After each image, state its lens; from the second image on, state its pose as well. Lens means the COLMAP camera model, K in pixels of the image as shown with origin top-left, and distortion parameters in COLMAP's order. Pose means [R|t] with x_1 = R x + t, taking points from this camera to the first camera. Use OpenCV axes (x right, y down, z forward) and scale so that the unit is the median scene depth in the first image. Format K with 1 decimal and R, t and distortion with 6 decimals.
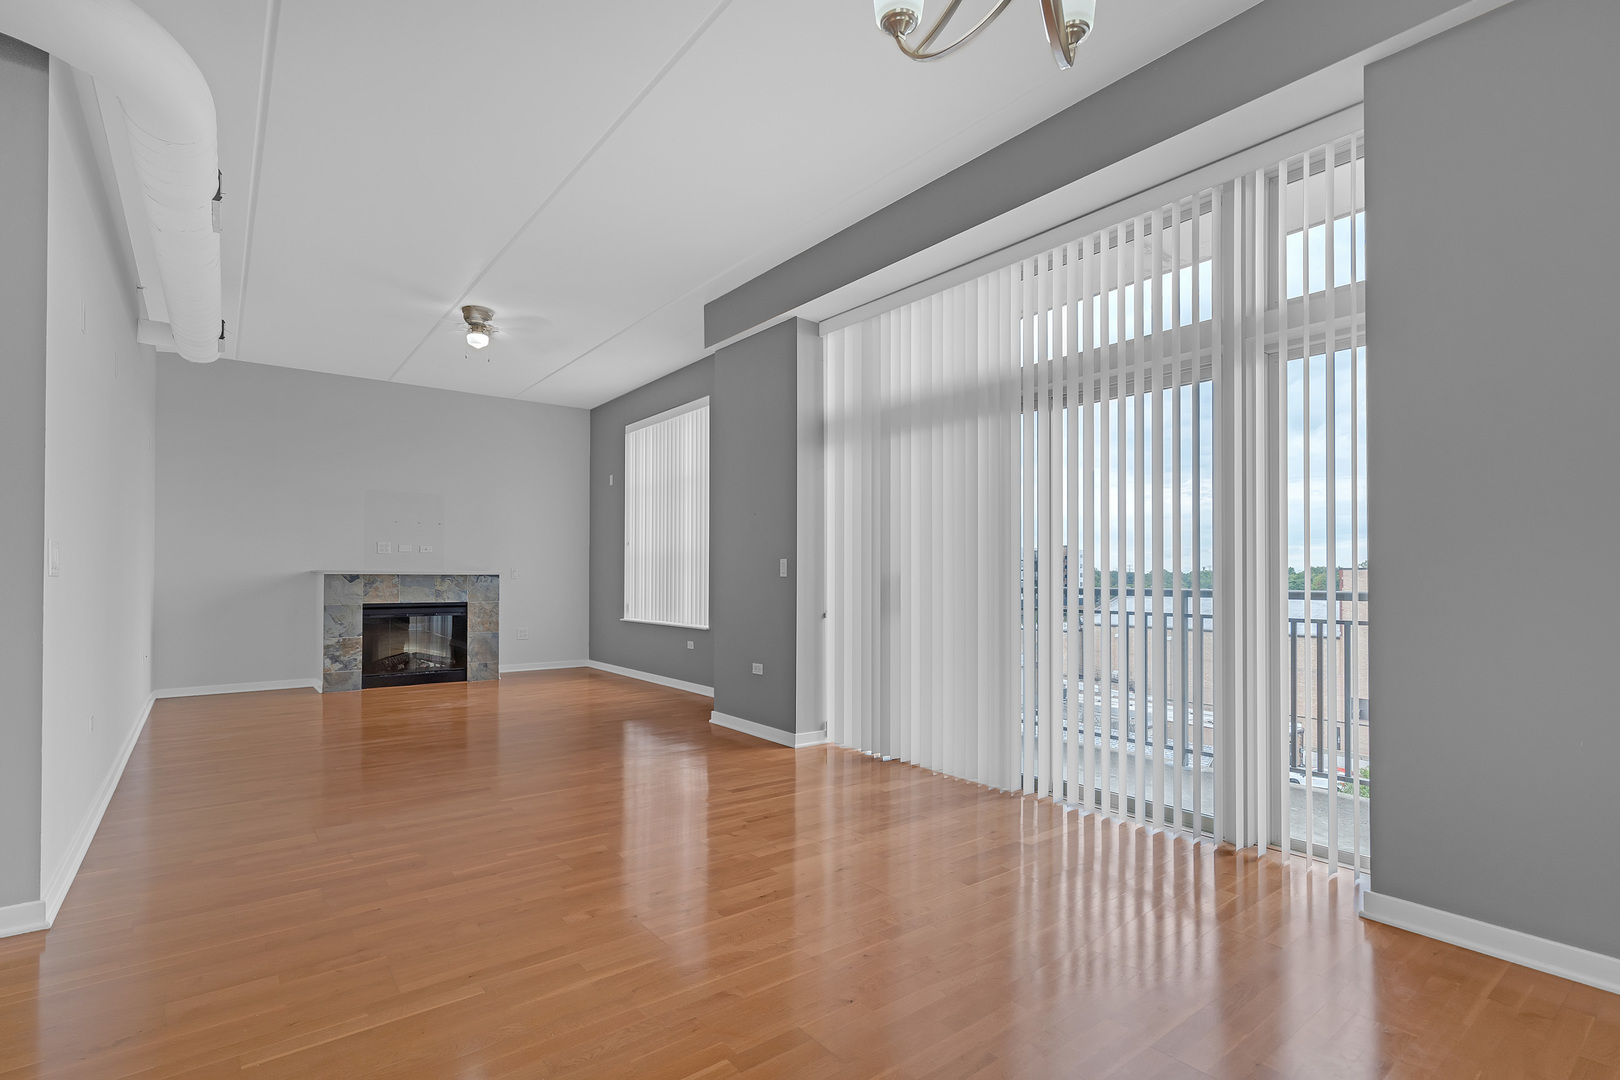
lens RADIAL K [[766.6, 0, 806.6], [0, 766.6, 571.8], [0, 0, 1]] dist [-0.001106, -0.000578]
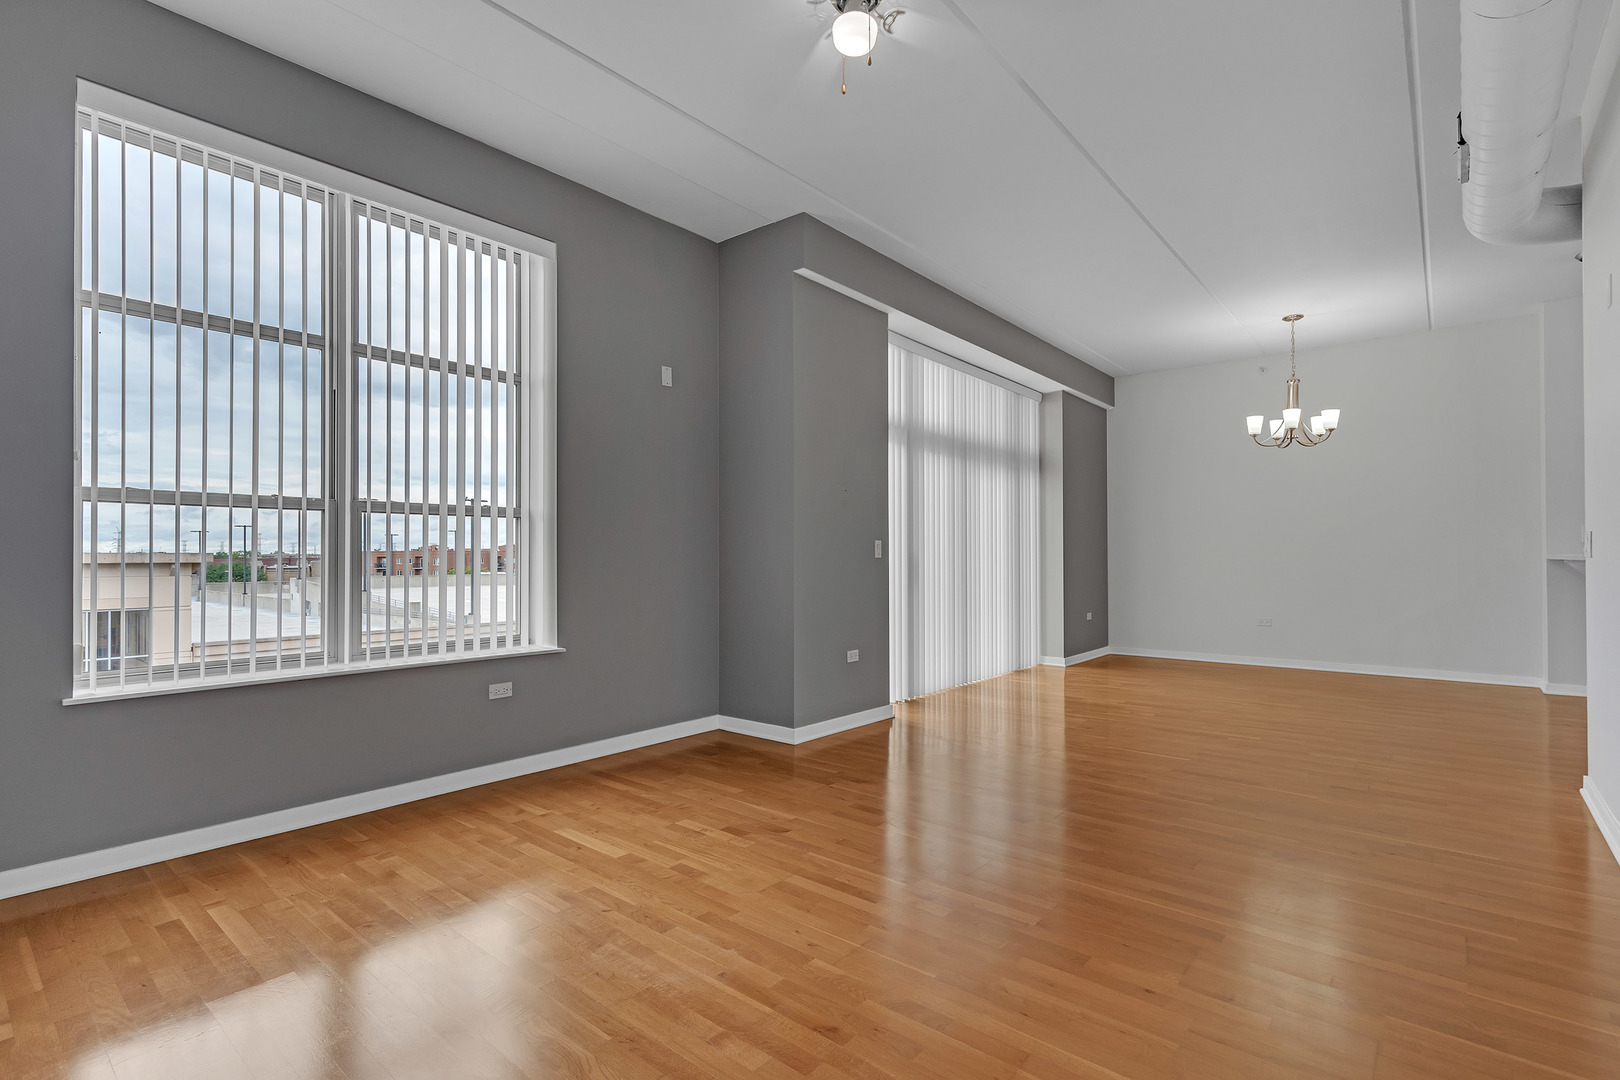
lens RADIAL K [[766.6, 0, 809.3], [0, 766.6, 547.0], [0, 0, 1]] dist [-0.001106, -0.000578]
pose [[-0.208482, 0.008090, 0.977993, -1.022982], [-0.005716, 0.999939, -0.009490, 0.002384], [-0.978009, -0.007569, -0.208423, 1.311762]]
